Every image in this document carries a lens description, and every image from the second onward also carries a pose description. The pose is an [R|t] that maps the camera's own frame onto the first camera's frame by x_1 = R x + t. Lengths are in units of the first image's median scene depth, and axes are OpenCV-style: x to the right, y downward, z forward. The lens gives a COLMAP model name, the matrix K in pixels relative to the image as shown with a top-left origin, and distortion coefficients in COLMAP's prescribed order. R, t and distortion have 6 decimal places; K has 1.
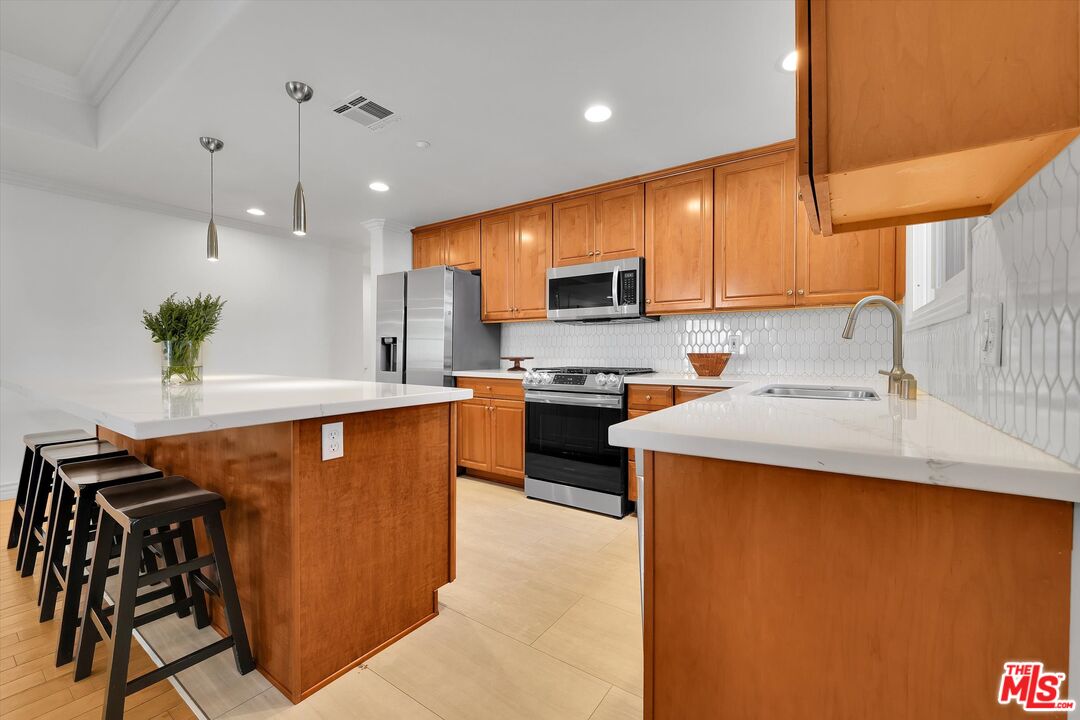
lens RADIAL K [[439.8, 0, 543.6], [0, 439.8, 354.9], [0, 0, 1]] dist [-0.011543, -0.000392]
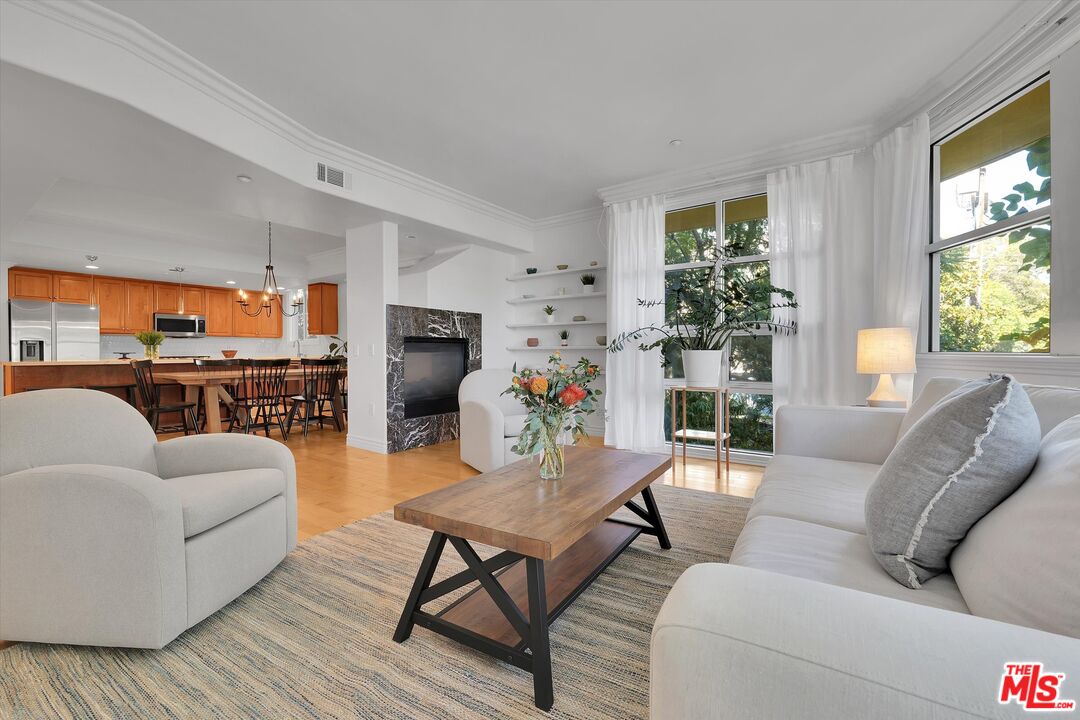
lens RADIAL K [[439.8, 0, 540.9], [0, 439.8, 355.7], [0, 0, 1]] dist [-0.011543, -0.000392]
pose [[0.006535, -0.008314, 0.999944, -2.046153], [0.011455, 0.999900, 0.008239, 0.025807], [-0.999913, 0.011400, 0.006629, -0.923141]]
